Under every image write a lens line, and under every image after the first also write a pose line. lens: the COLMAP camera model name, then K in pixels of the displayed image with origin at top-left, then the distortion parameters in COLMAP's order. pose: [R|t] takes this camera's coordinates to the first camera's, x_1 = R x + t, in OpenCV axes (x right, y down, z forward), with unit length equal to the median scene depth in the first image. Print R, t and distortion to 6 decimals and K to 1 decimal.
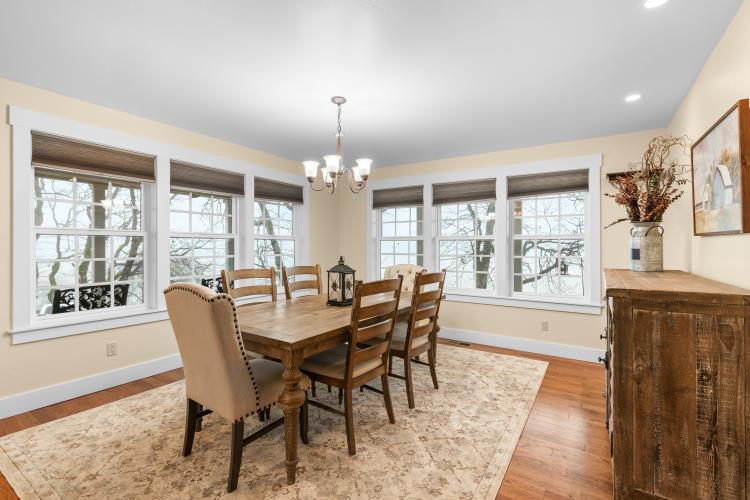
lens RADIAL K [[349.2, 0, 373.8], [0, 349.2, 248.2], [0, 0, 1]] dist [-0.003253, 0.001093]
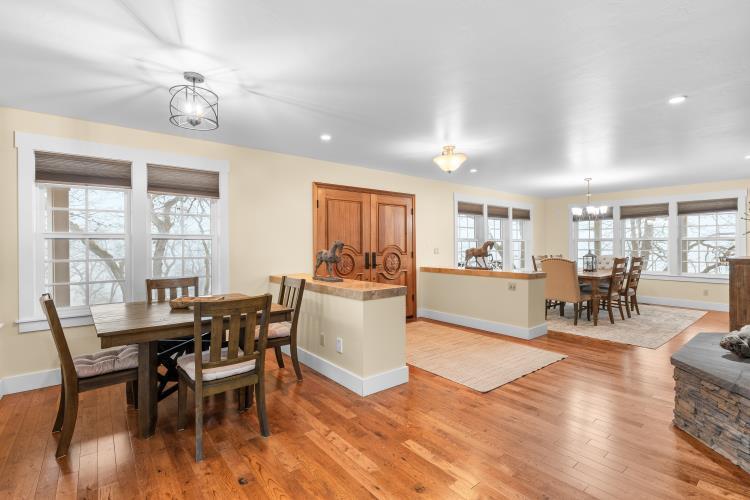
lens RADIAL K [[349.2, 0, 378.1], [0, 349.2, 248.2], [0, 0, 1]] dist [-0.003253, 0.001093]
pose [[0.950622, -0.003385, -0.310333, -0.683698], [0.004741, 0.999982, 0.003613, 0.000113], [0.310315, -0.004906, 0.950621, -1.521481]]
